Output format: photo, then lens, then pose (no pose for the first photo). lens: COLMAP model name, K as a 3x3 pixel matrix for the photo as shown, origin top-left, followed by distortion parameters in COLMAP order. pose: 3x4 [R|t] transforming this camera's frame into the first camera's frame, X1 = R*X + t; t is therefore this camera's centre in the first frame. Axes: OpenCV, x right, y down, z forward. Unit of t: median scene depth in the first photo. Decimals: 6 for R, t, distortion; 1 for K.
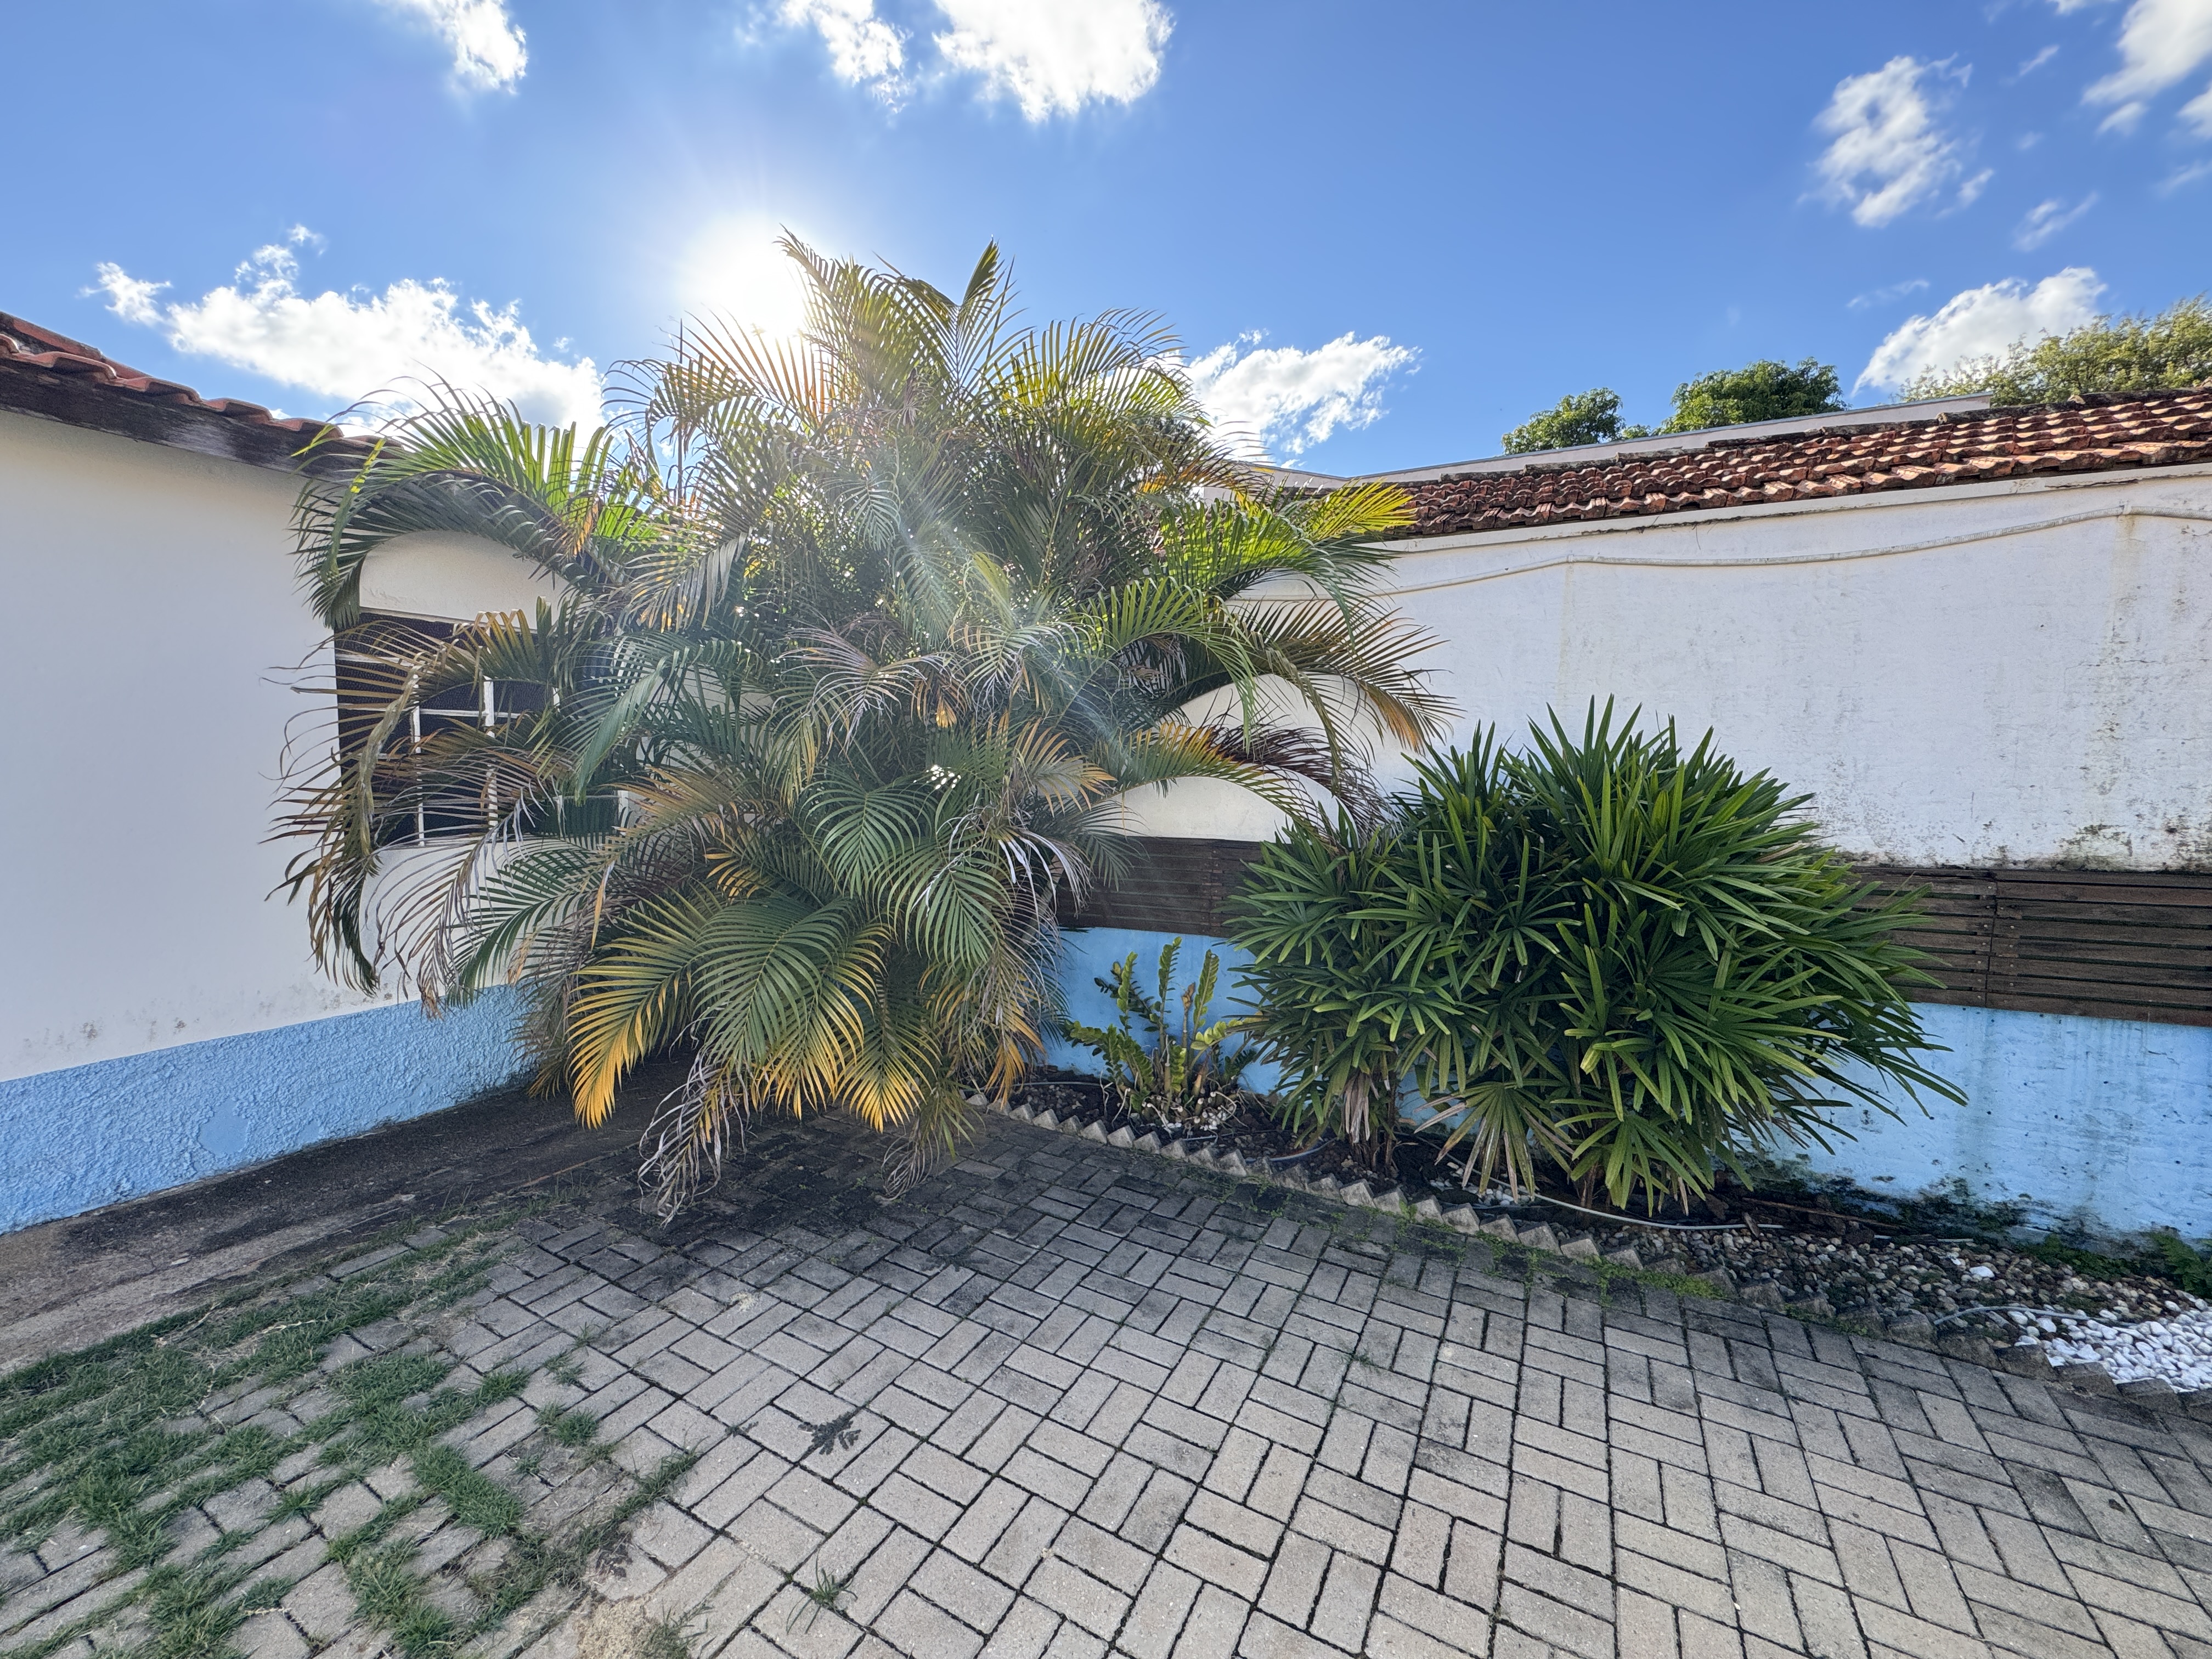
lens RADIAL K [[886.1, 0, 1106.0], [0, 886.1, 829.5], [0, 0, 1]] dist [-0.004327, 0.000776]
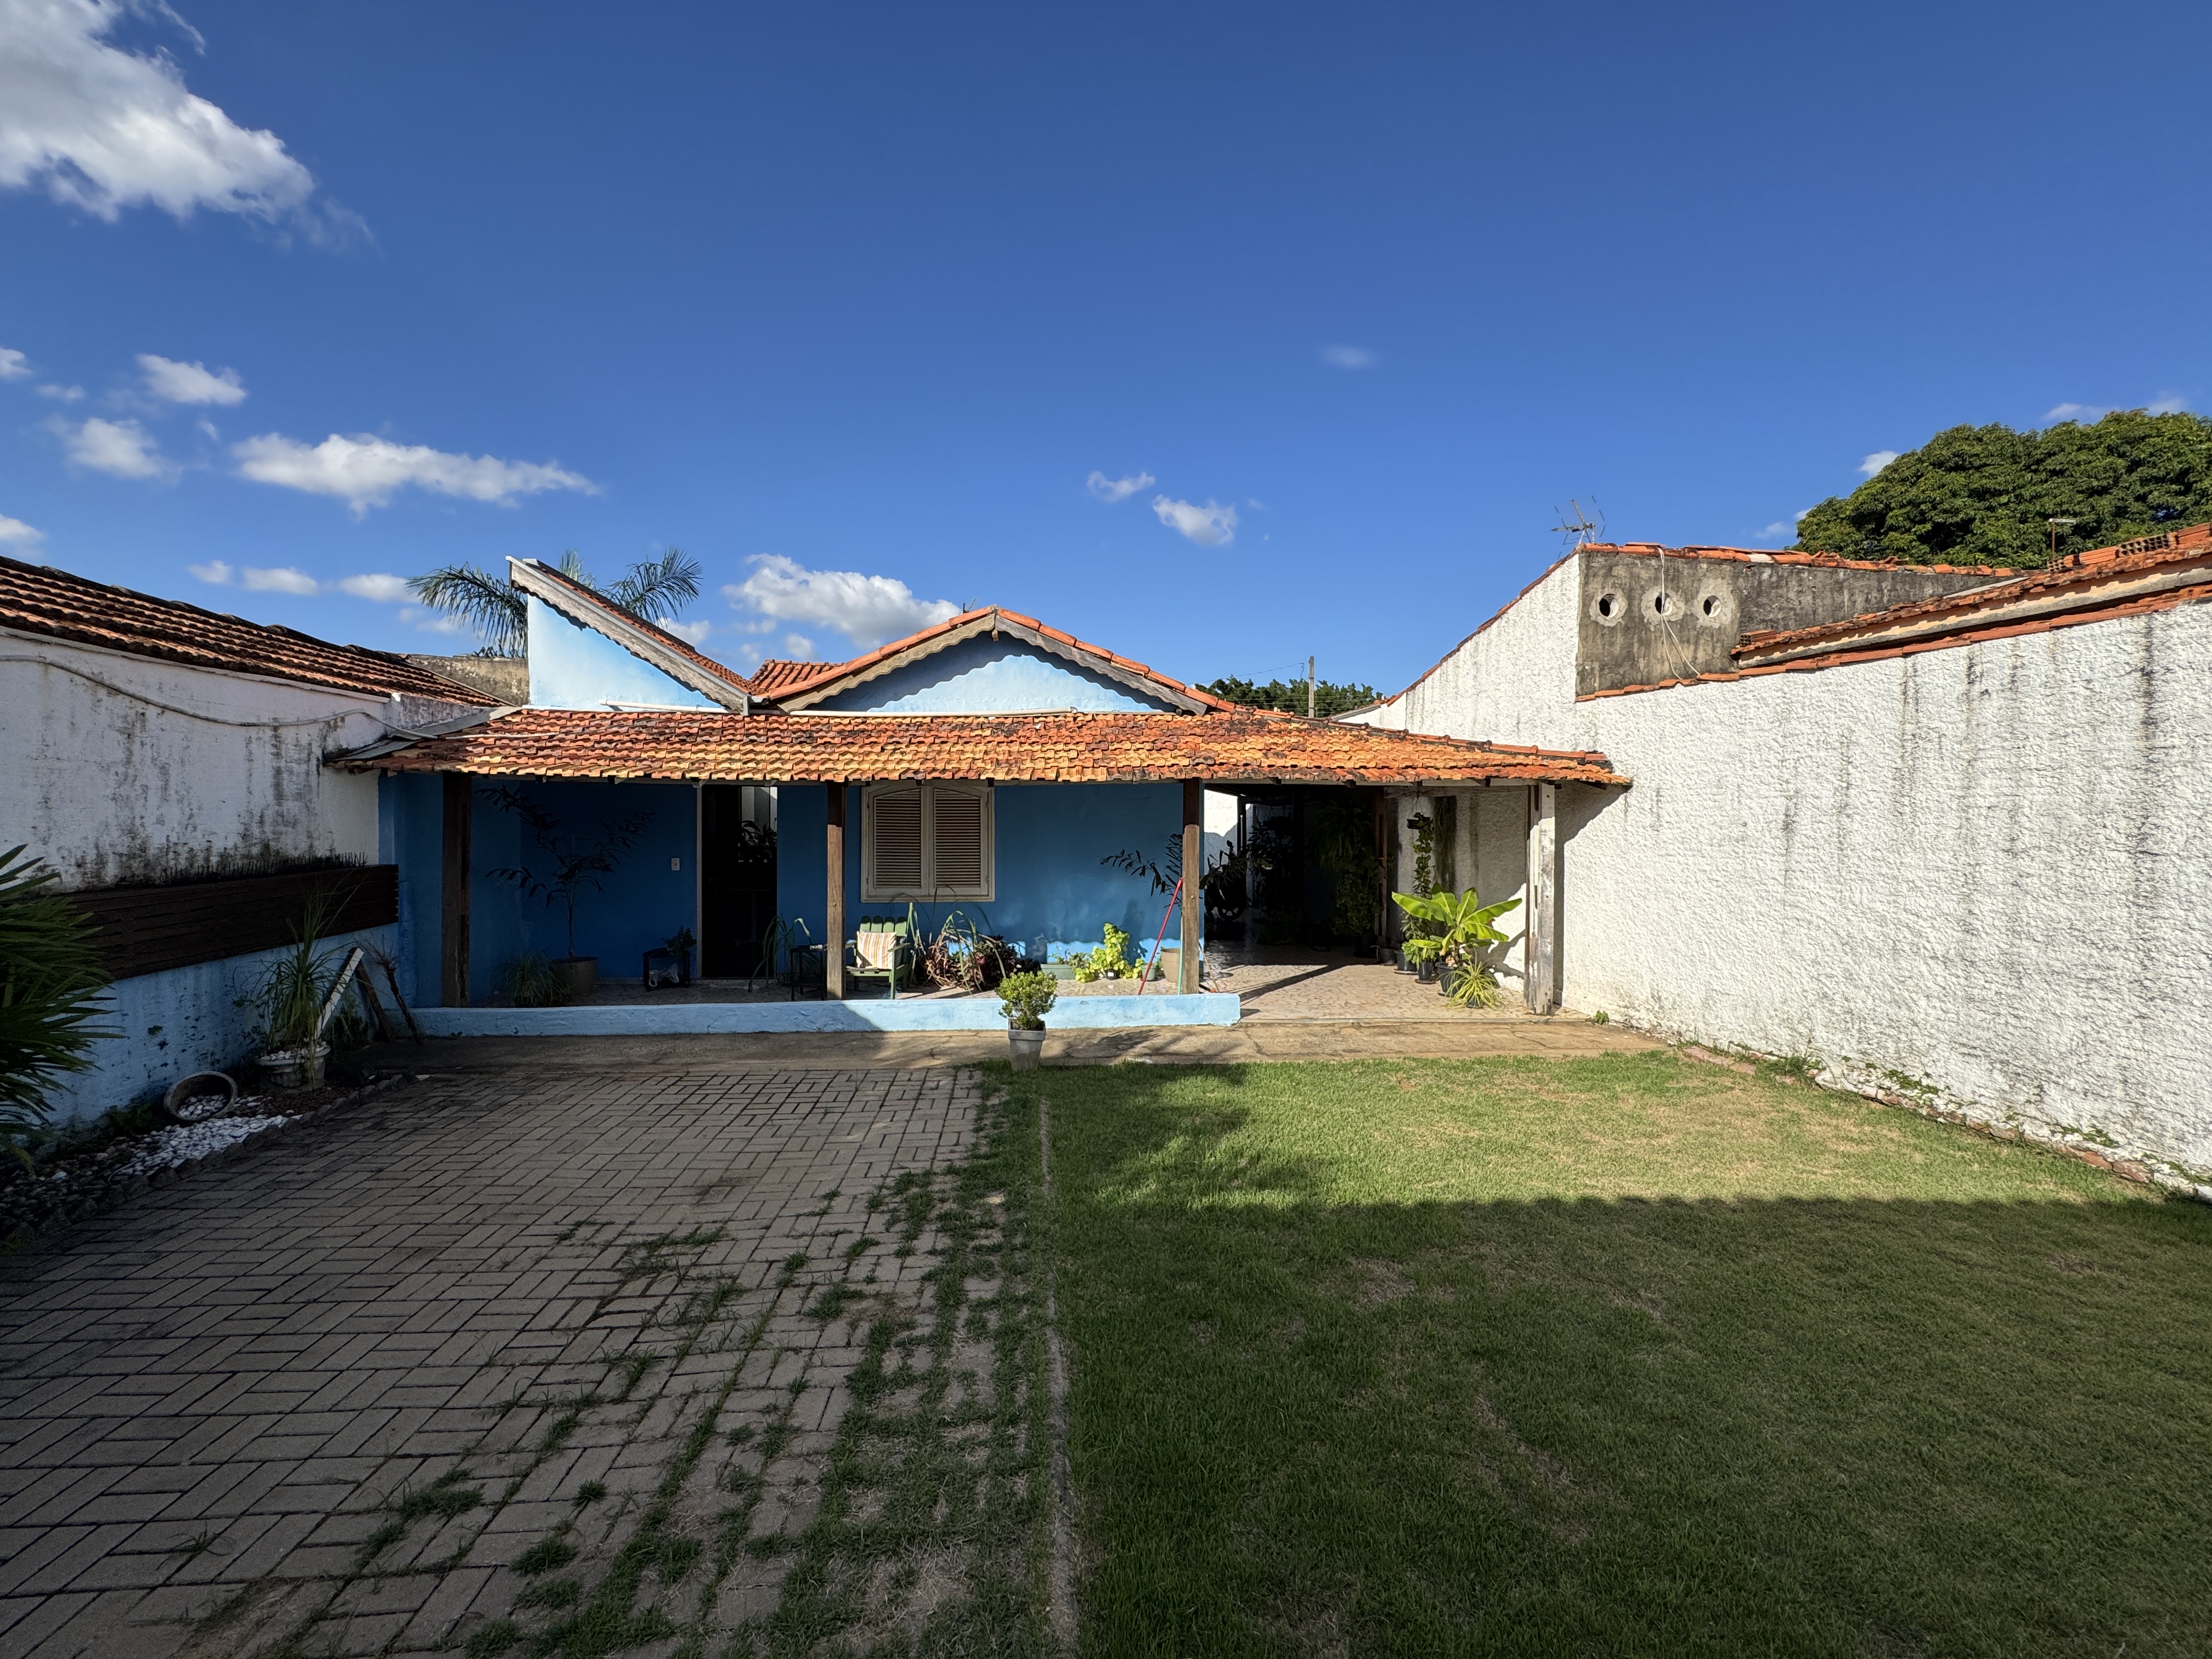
lens RADIAL K [[887.9, 0, 1106.0], [0, 887.9, 829.5], [0, 0, 1]] dist [-0.000858, 0.000305]
pose [[-0.553284, -0.022697, 0.832683, -1.157193], [0.045753, 0.997292, 0.057585, -0.071403], [-0.831735, 0.069958, -0.550747, 0.330858]]
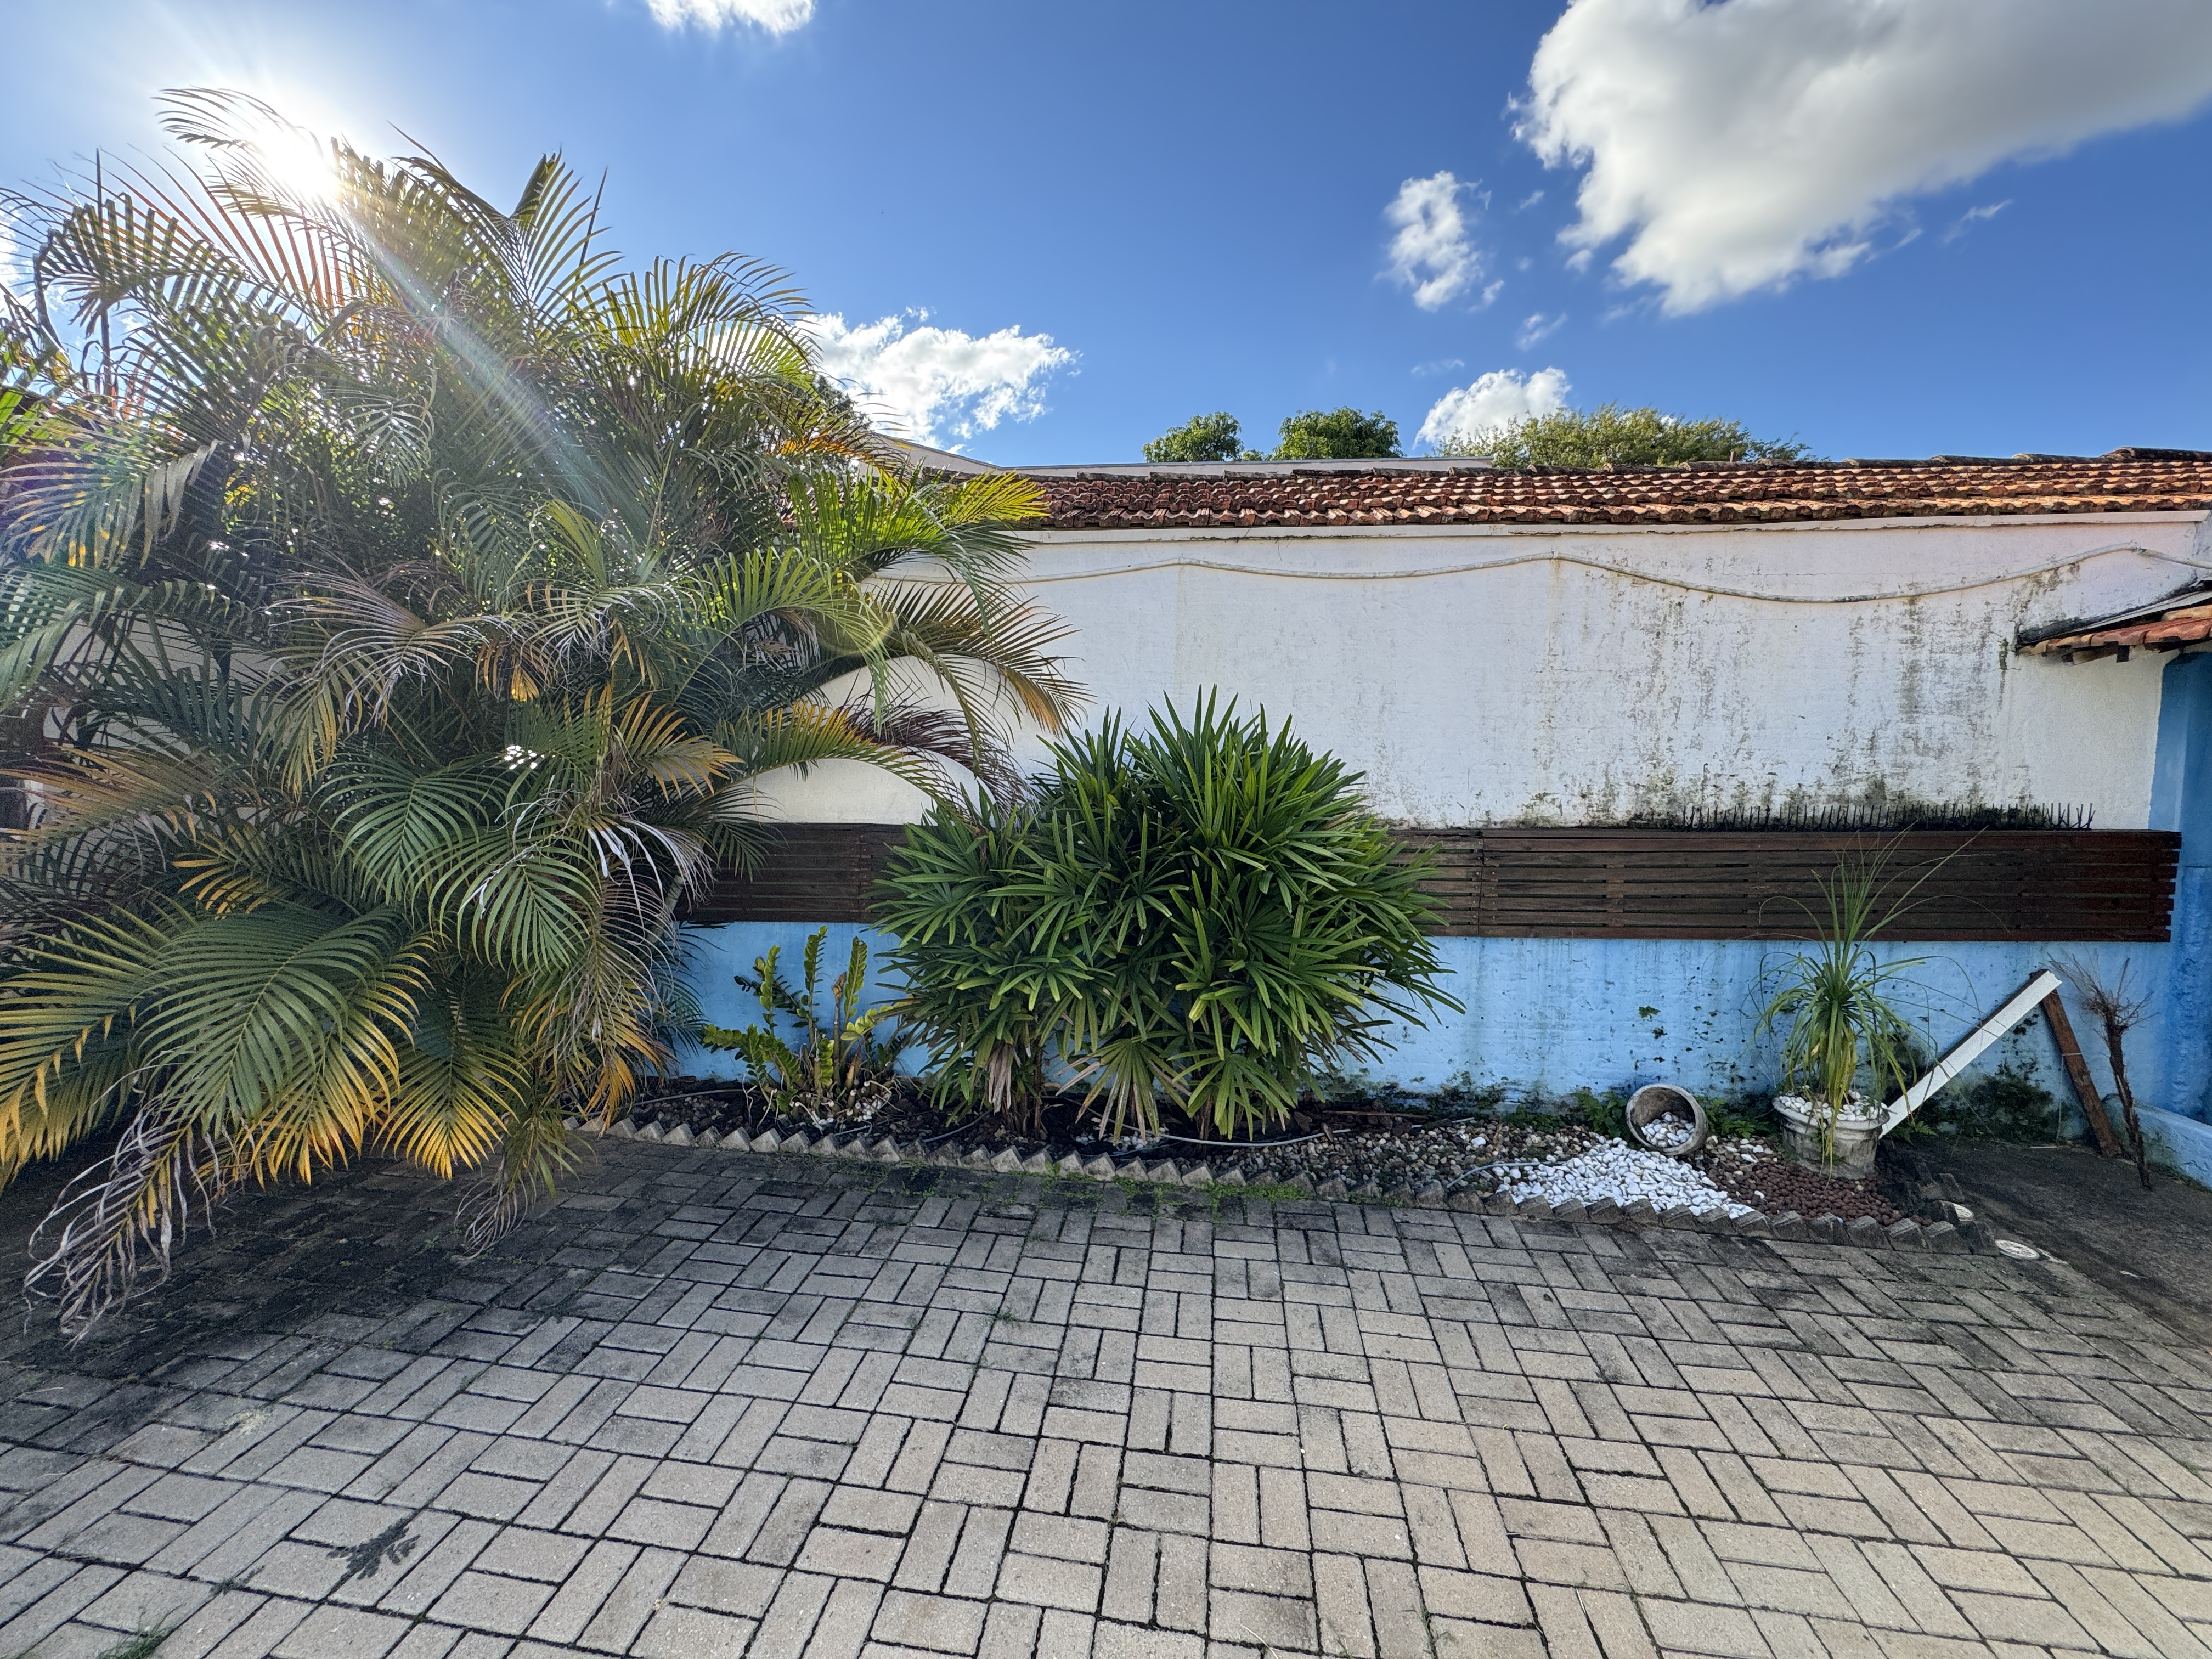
lens RADIAL K [[886.1, 0, 1106.0], [0, 886.1, 829.5], [0, 0, 1]] dist [-0.002418, -0.000019]
pose [[0.933420, -0.031190, 0.357427, 0.036618], [0.024774, 0.999439, 0.022515, 0.003474], [-0.357929, -0.012161, 0.933670, -0.007234]]
